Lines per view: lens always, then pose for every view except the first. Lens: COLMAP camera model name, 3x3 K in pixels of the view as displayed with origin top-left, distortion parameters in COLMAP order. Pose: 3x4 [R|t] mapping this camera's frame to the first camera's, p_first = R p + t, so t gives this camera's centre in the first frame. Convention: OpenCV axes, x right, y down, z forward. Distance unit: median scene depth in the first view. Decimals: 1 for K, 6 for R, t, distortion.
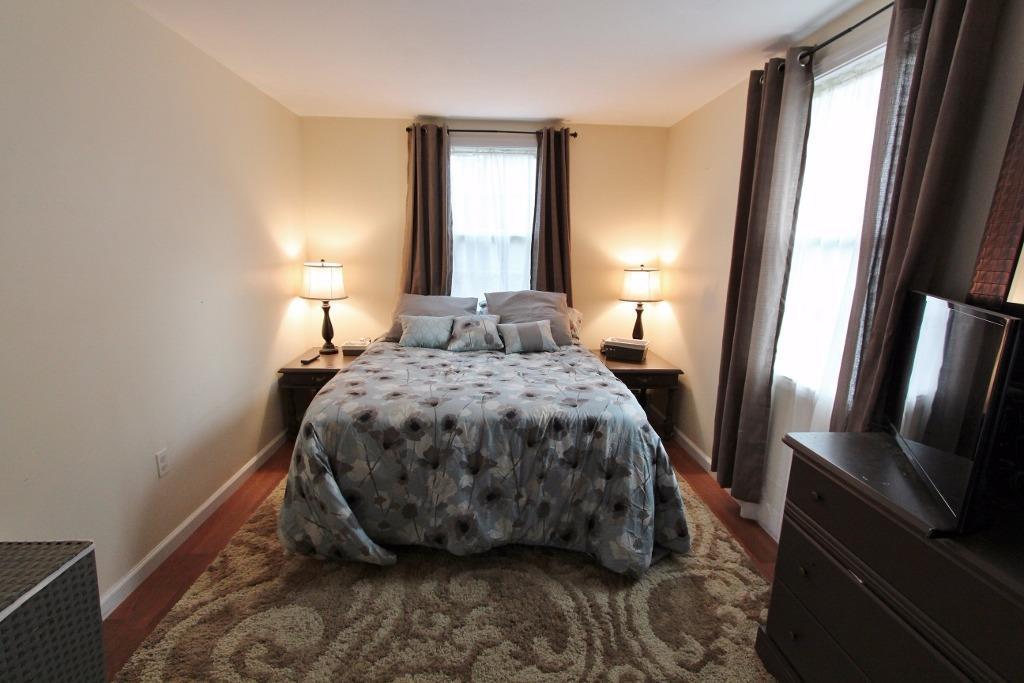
lens RADIAL K [[471.5, 0, 509.9], [0, 471.5, 346.9], [0, 0, 1]] dist [-0.021988, 0.004700]
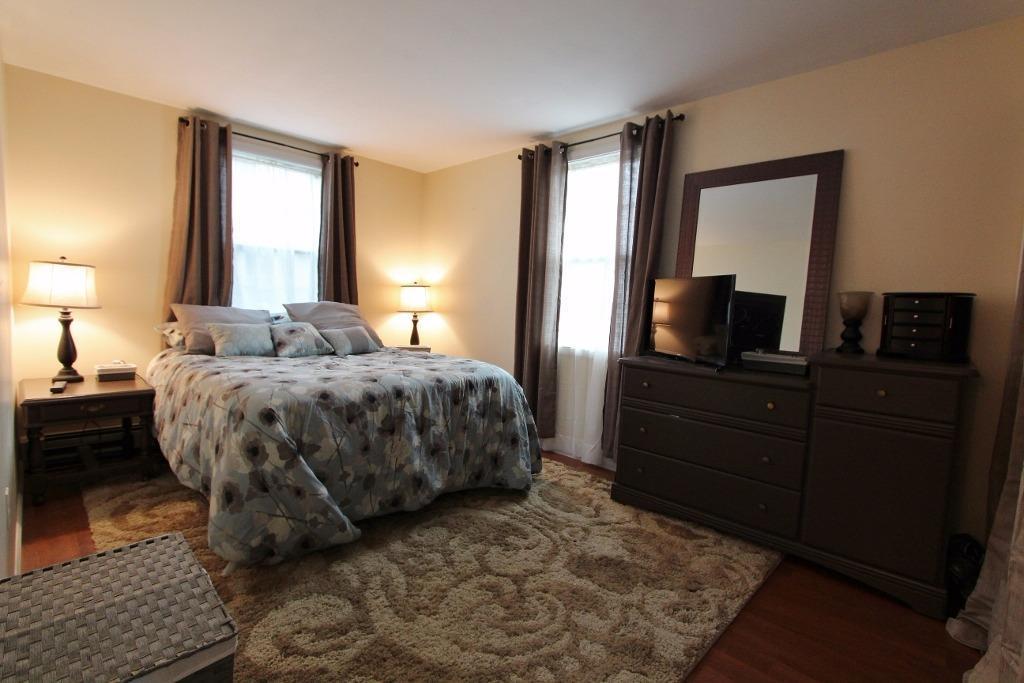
lens RADIAL K [[471.5, 0, 499.8], [0, 471.5, 351.1], [0, 0, 1]] dist [-0.021988, 0.004700]
pose [[0.741675, -0.054838, 0.668514, -0.650577], [0.111629, 0.992845, -0.042403, 0.128819], [-0.661406, 0.106074, 0.742489, -0.009957]]
